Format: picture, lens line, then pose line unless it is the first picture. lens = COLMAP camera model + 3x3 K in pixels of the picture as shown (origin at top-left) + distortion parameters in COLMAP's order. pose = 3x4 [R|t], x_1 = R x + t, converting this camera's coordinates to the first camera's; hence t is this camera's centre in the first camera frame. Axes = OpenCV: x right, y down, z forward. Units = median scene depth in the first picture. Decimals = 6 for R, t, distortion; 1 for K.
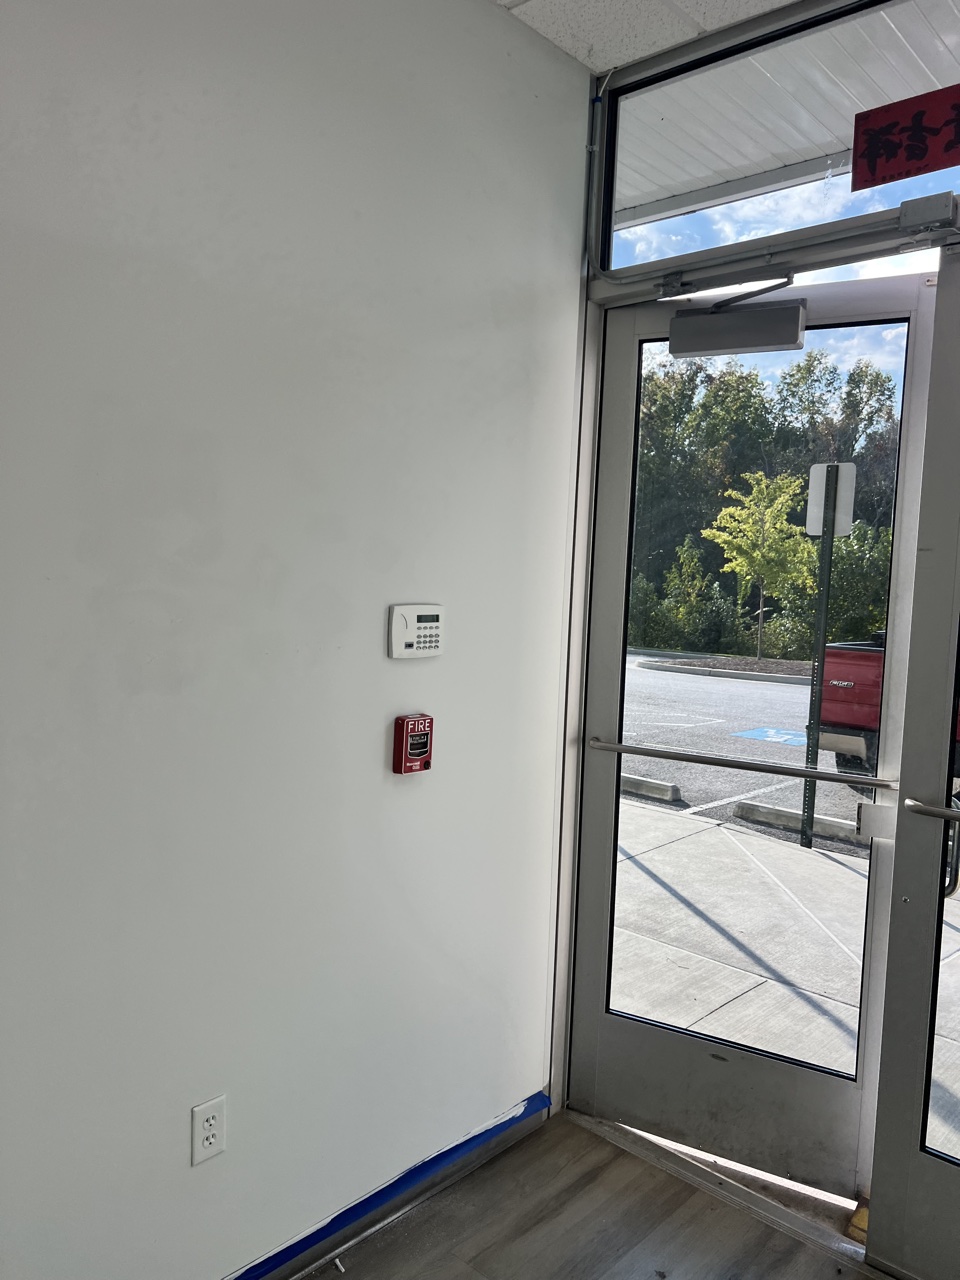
lens RADIAL K [[968.6, 0, 479.4], [0, 968.6, 636.4], [0, 0, 1]] dist [0.086082, -0.076310]
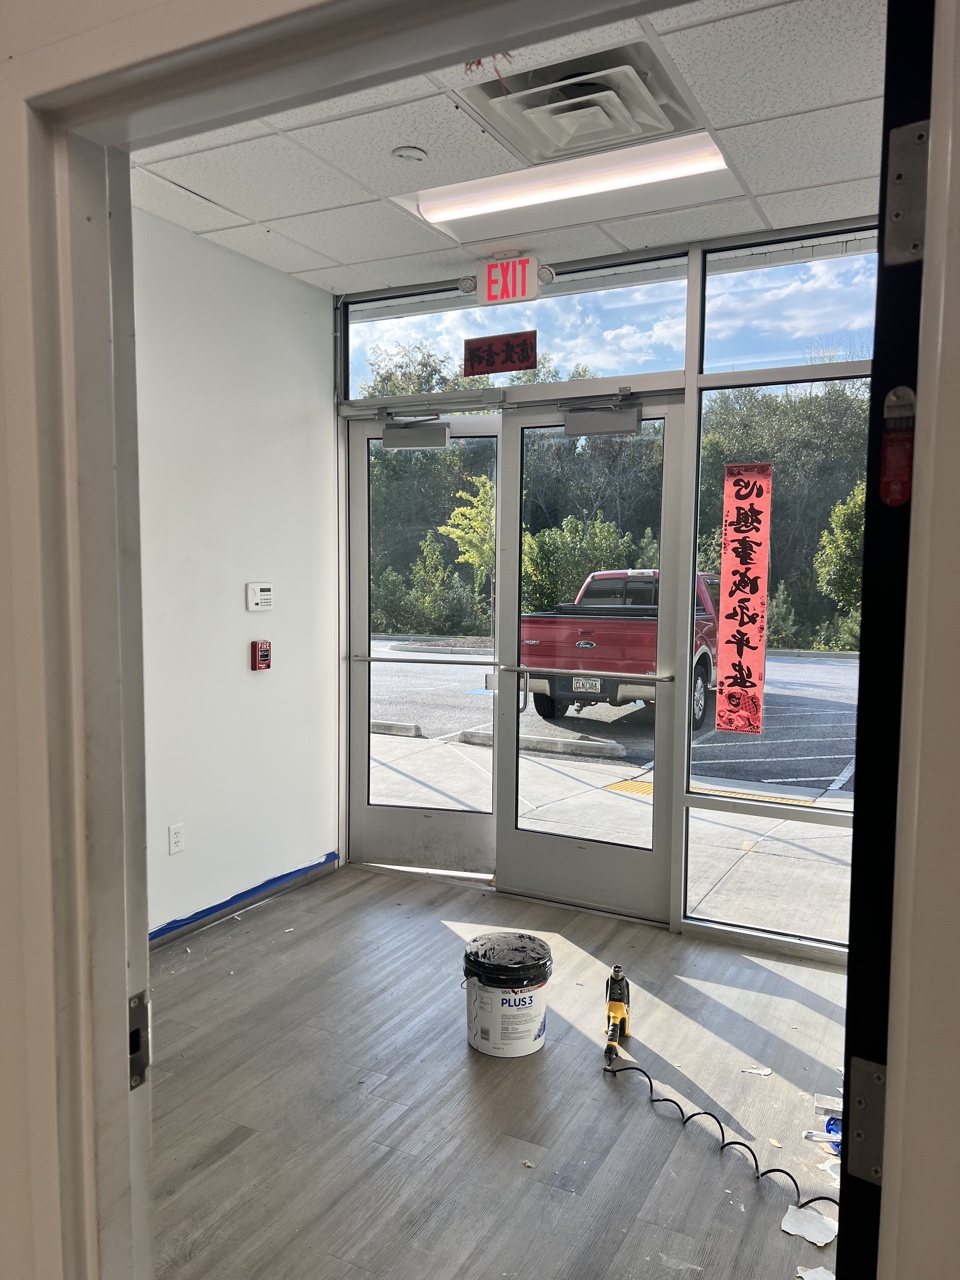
lens RADIAL K [[968.6, 0, 487.7], [0, 968.6, 652.5], [0, 0, 1]] dist [0.086082, -0.076310]
pose [[0.965233, -0.052137, 0.256139, -0.038922], [0.046460, 0.998523, 0.028169, 0.021663], [-0.257229, -0.015289, 0.966230, -0.298533]]
